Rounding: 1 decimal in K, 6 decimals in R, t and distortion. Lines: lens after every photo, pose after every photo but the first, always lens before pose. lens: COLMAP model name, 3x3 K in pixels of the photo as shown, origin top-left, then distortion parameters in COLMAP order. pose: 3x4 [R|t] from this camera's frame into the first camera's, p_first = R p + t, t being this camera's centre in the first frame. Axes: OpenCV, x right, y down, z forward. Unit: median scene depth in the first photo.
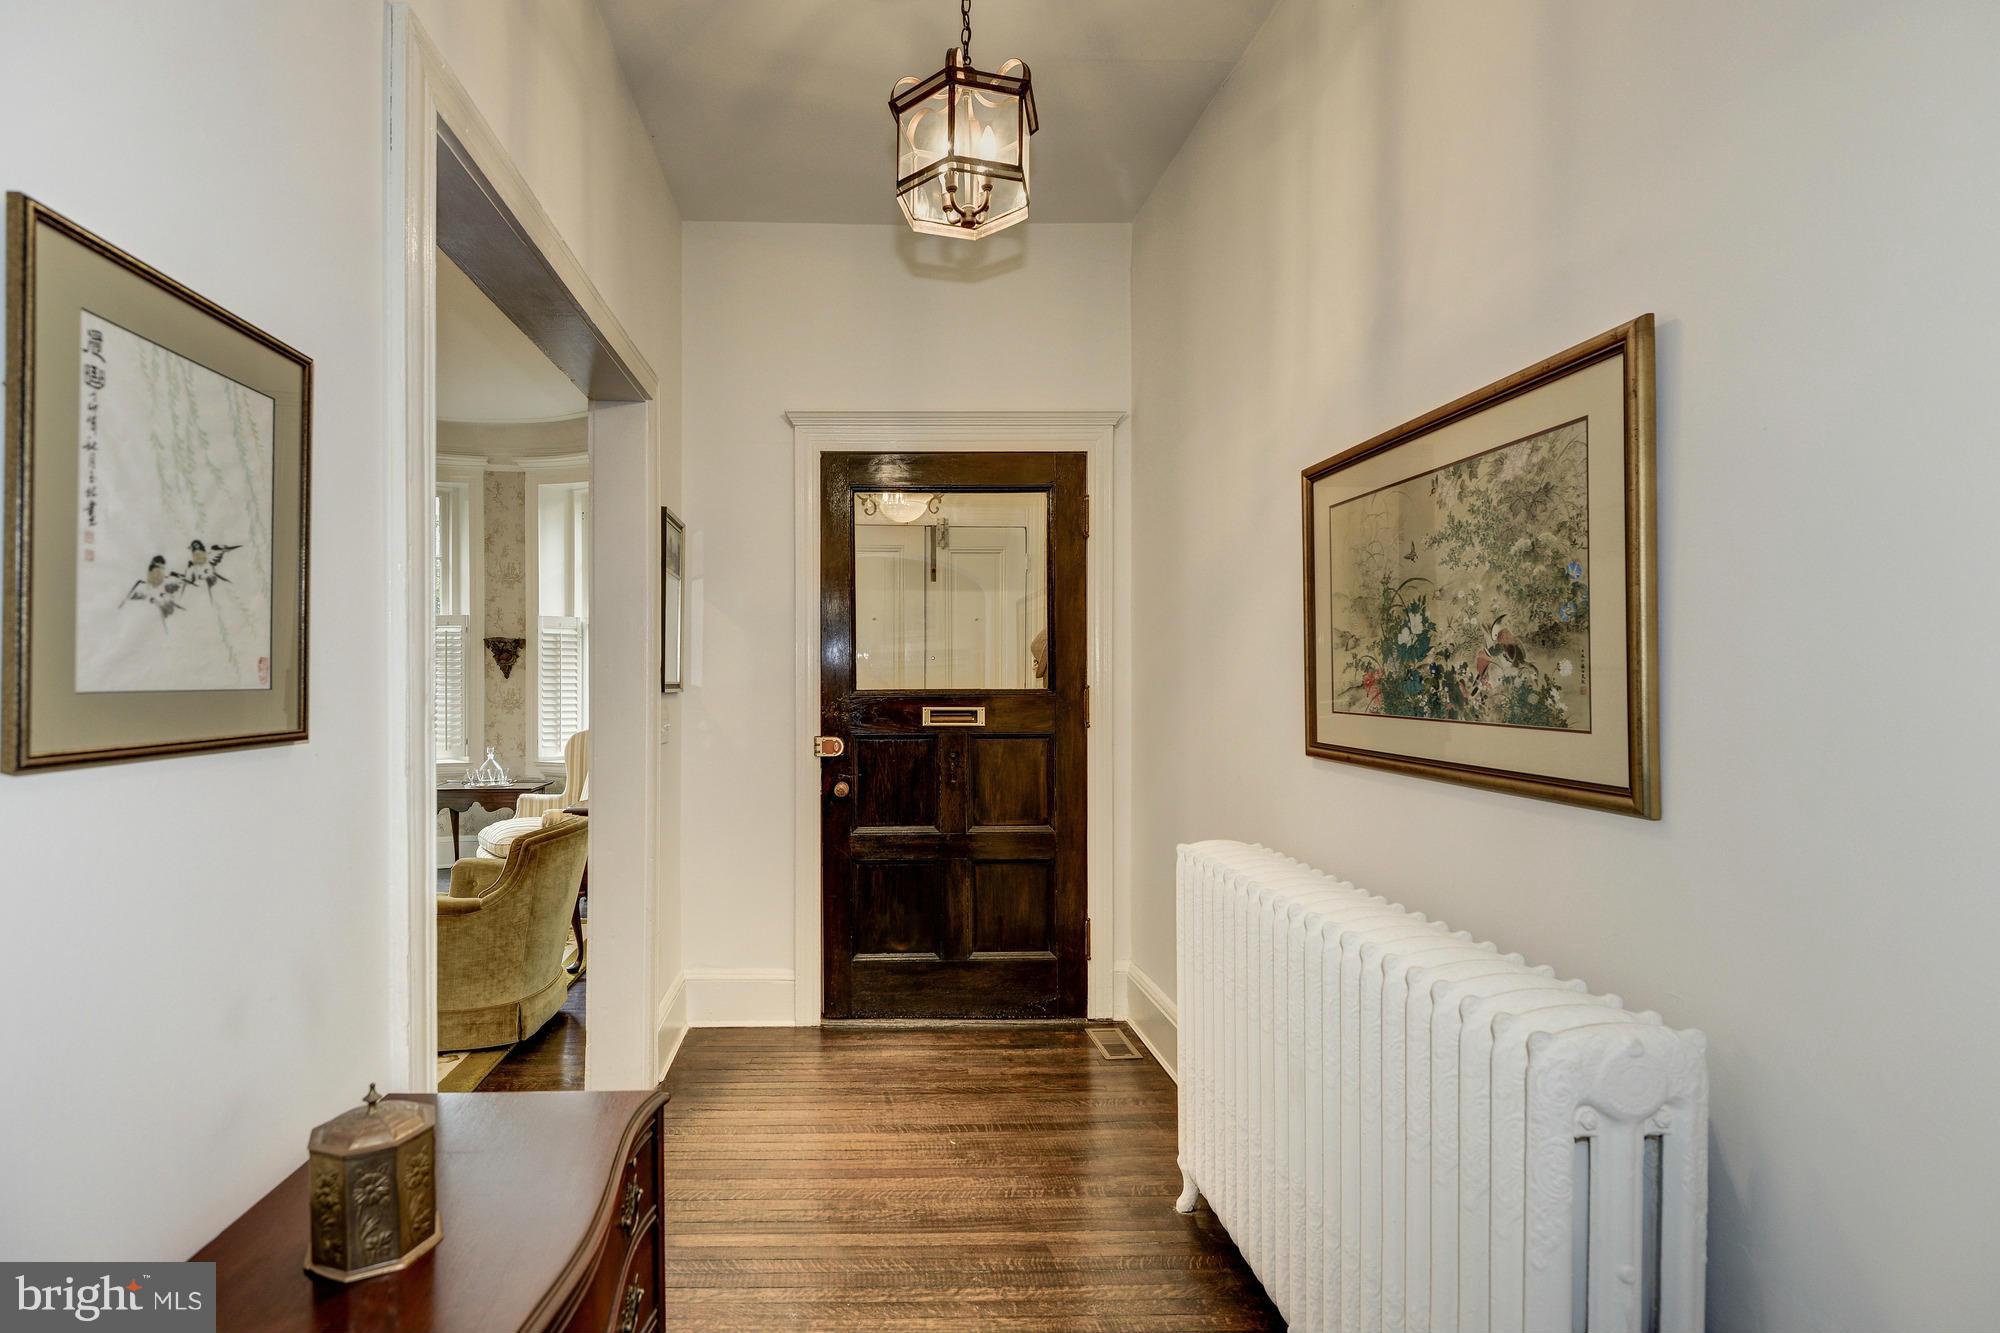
lens RADIAL K [[881.3, 0, 1008.0], [0, 881.3, 662.8], [0, 0, 1]] dist [0.027250, -0.019013]
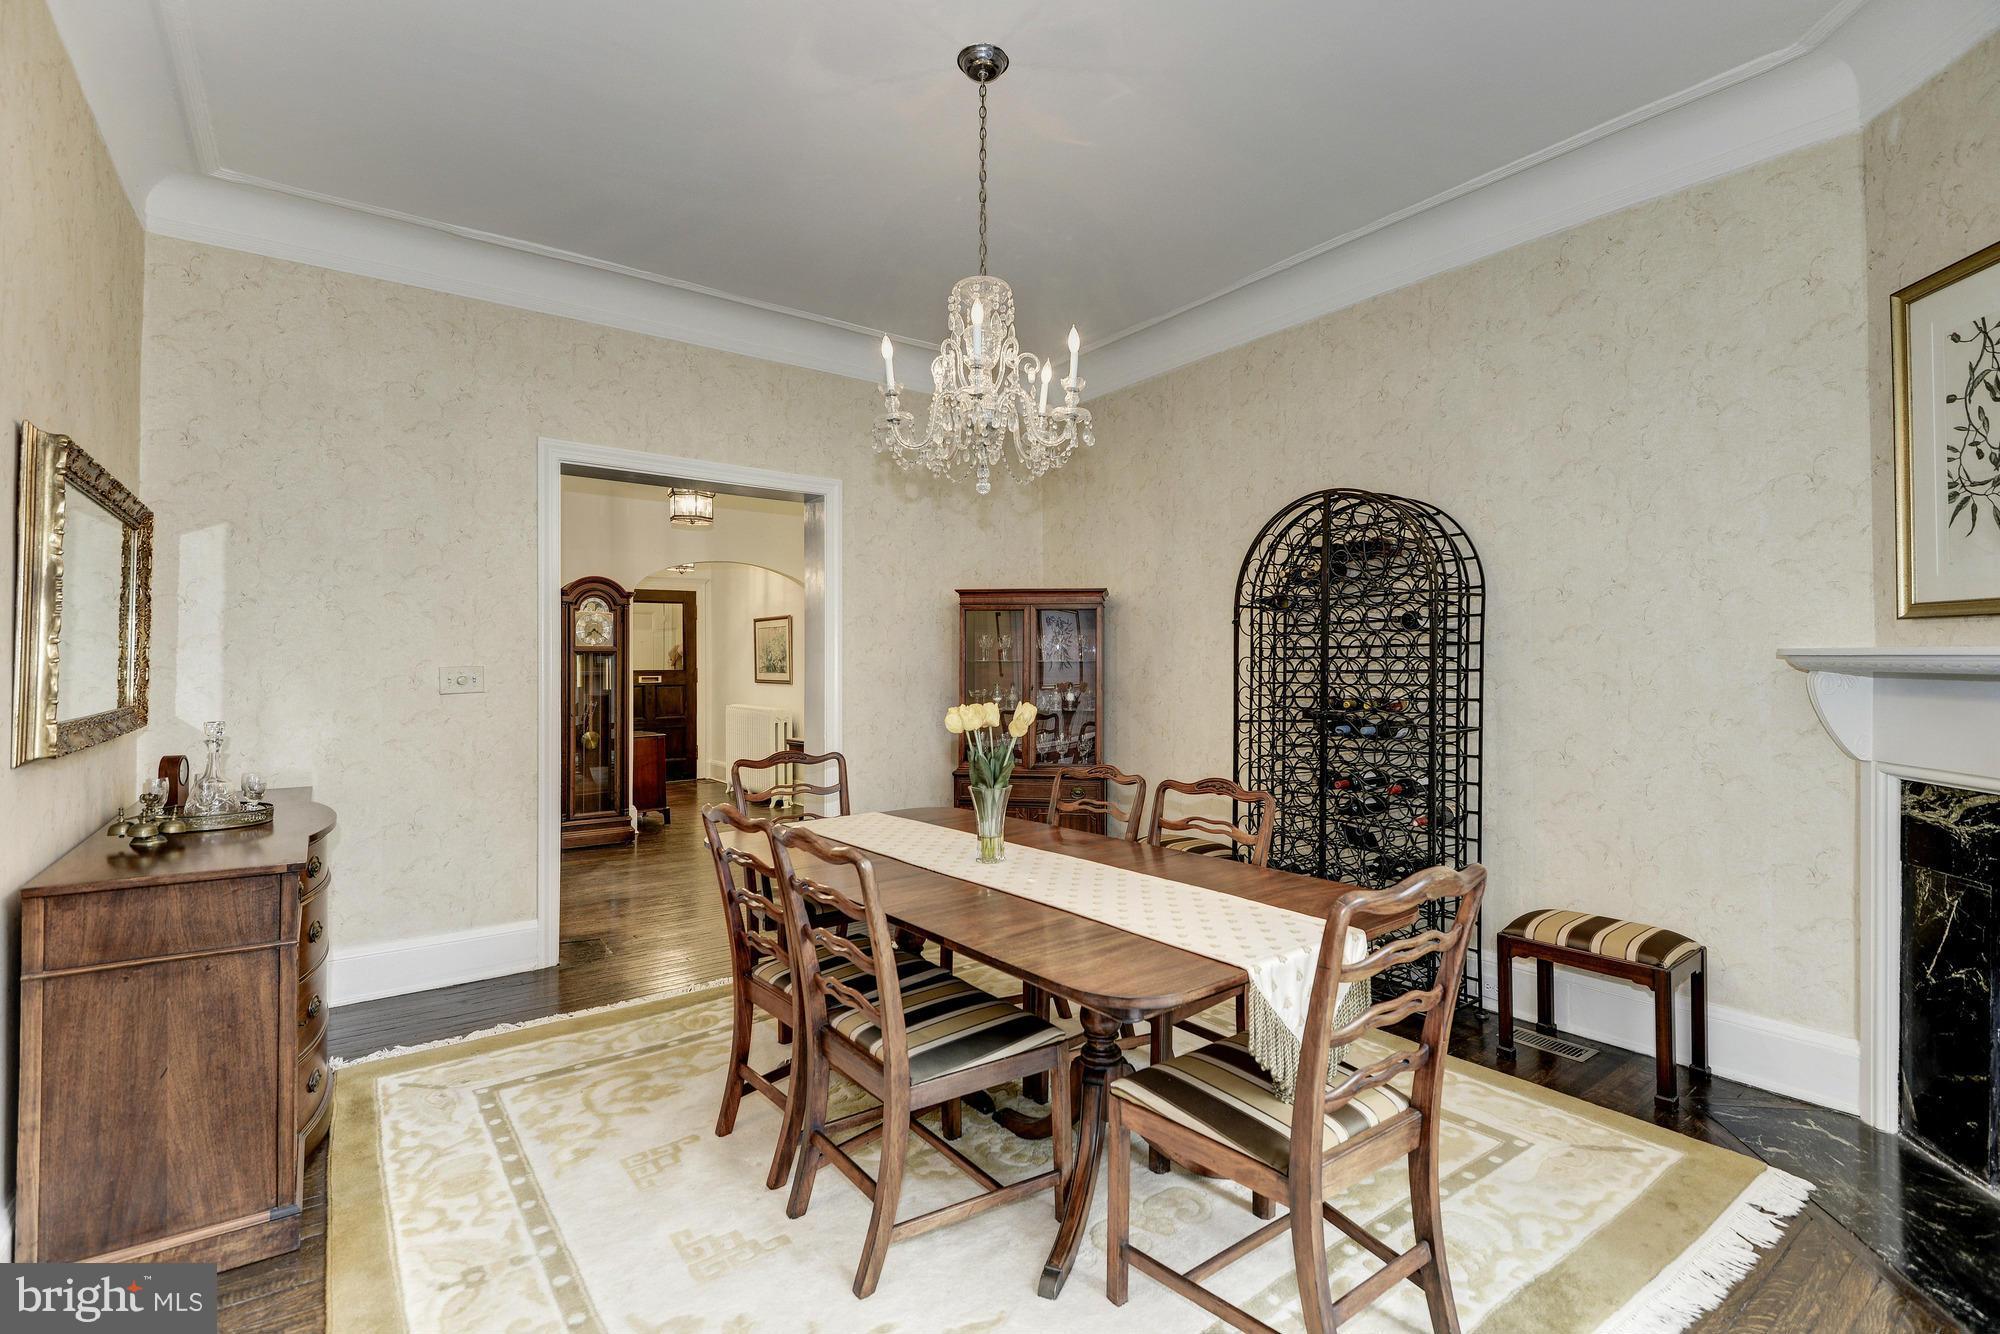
lens RADIAL K [[881.3, 0, 1008.0], [0, 881.3, 663.3], [0, 0, 1]] dist [0.027250, -0.019013]
pose [[0.888763, -0.000360, 0.458367, -0.360930], [-0.004063, 0.999954, 0.008663, -0.023692], [-0.458349, -0.009562, 0.888721, -2.253802]]
